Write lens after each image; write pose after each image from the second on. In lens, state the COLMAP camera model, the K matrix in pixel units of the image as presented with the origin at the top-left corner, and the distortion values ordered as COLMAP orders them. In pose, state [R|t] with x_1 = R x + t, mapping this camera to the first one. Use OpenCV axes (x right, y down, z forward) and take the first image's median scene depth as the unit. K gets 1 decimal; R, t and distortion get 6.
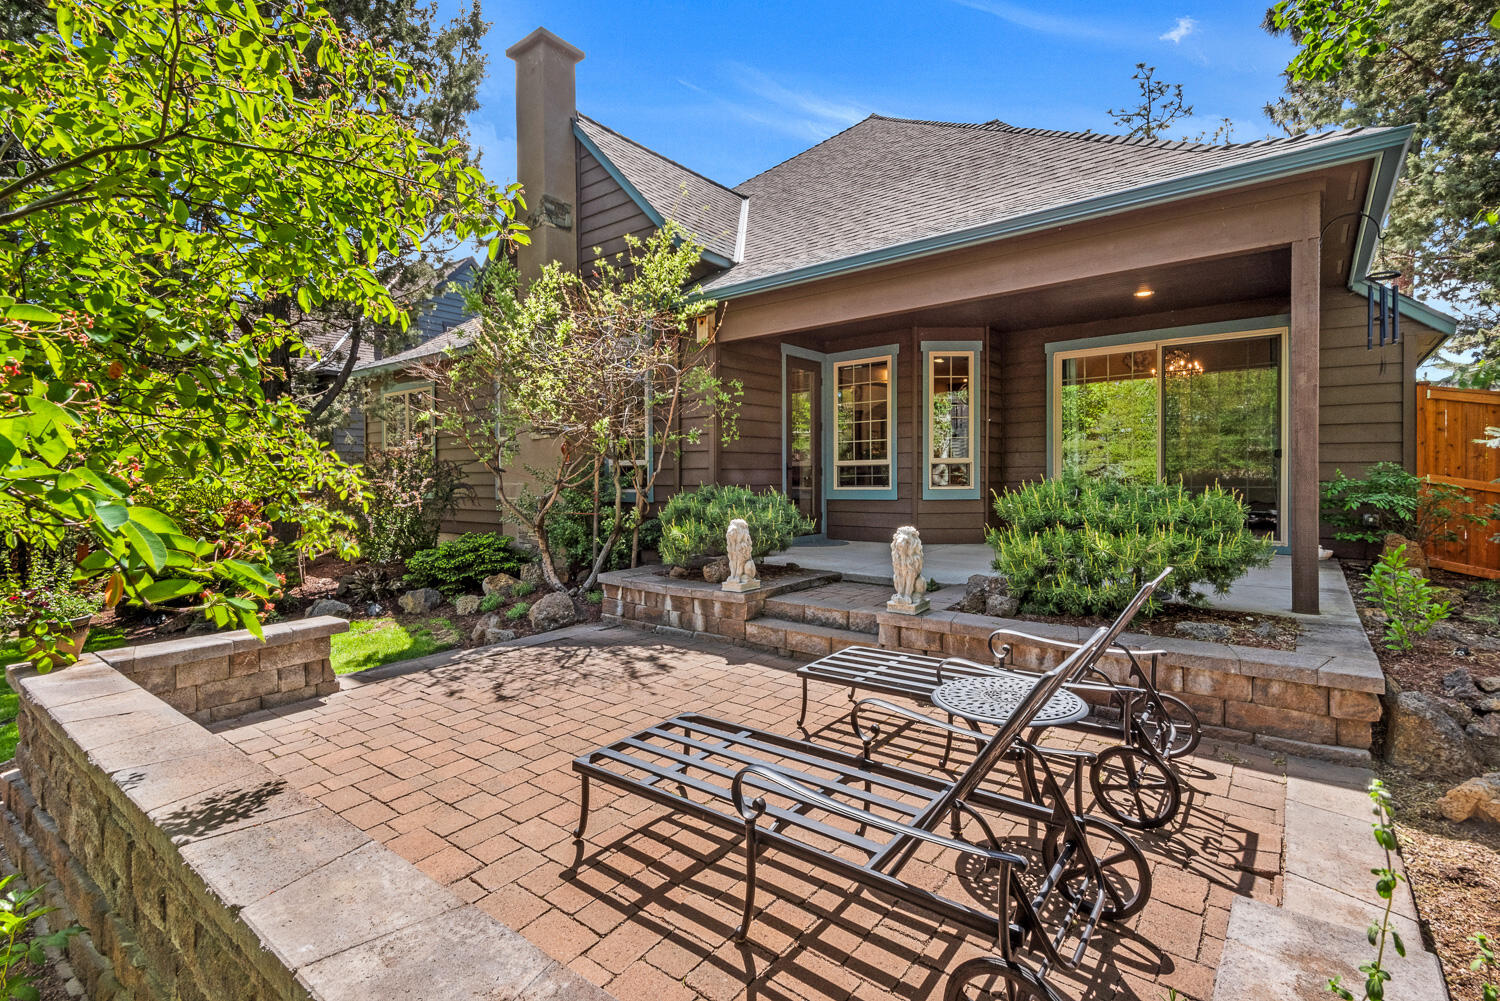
lens RADIAL K [[692.6, 0, 750.0], [0, 692.6, 488.8], [0, 0, 1]] dist [0.012222, -0.008309]
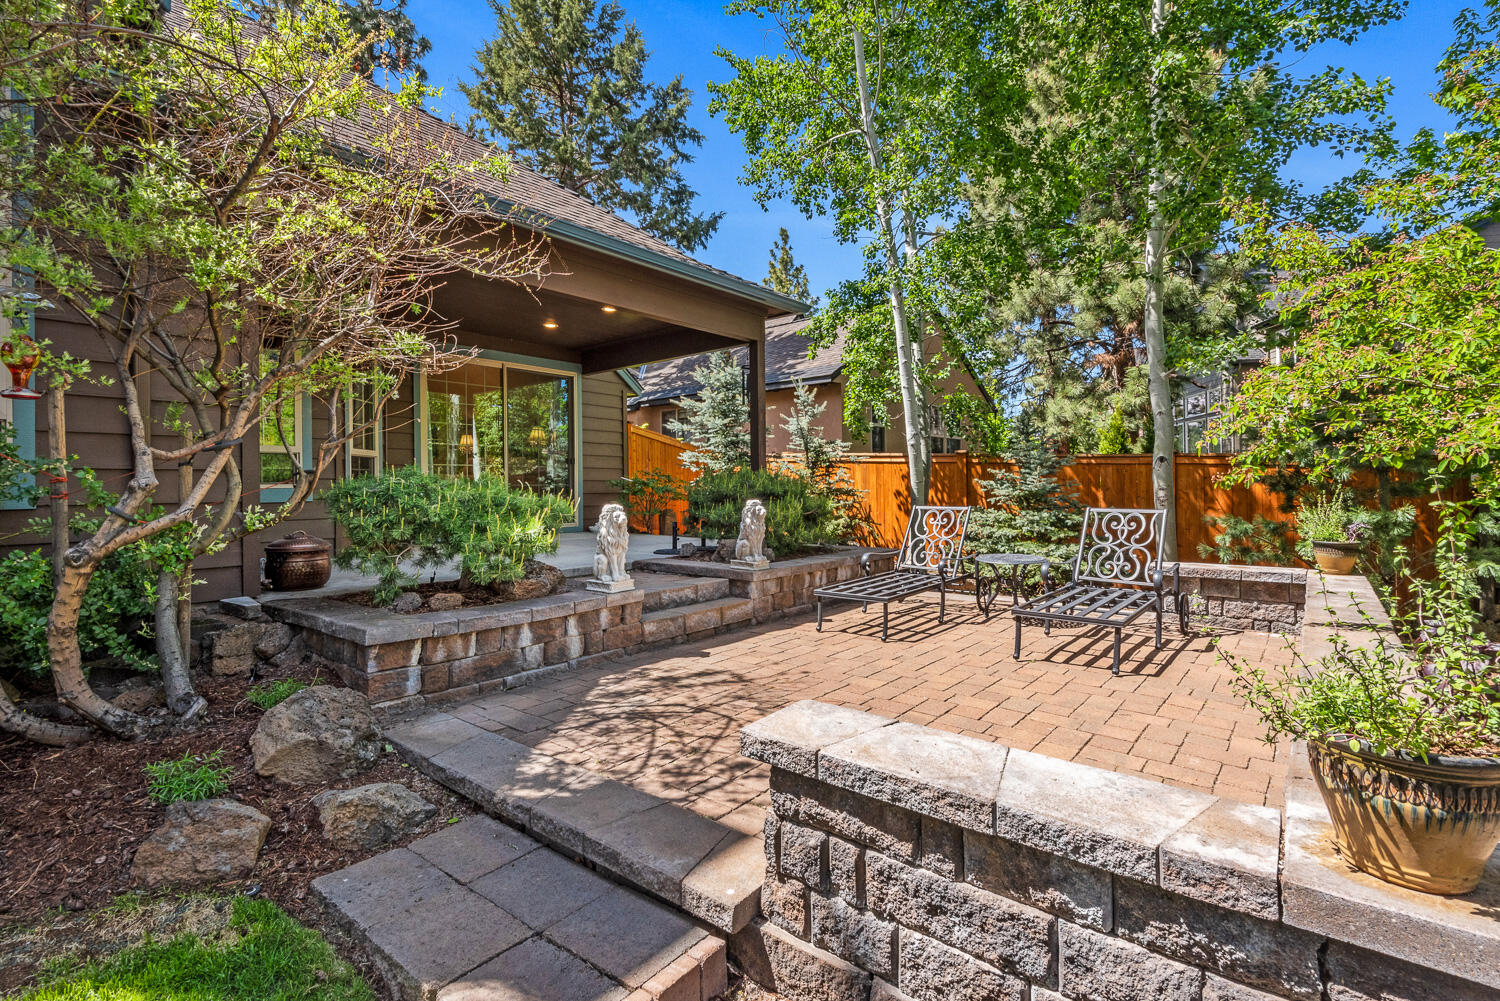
lens RADIAL K [[692.6, 0, 748.6], [0, 692.6, 493.0], [0, 0, 1]] dist [0.012222, -0.008309]
pose [[-0.011348, 0.002663, 0.999932, -0.796854], [0.020172, 0.999794, -0.002434, 0.032400], [-0.999732, 0.020143, -0.011400, 0.793006]]
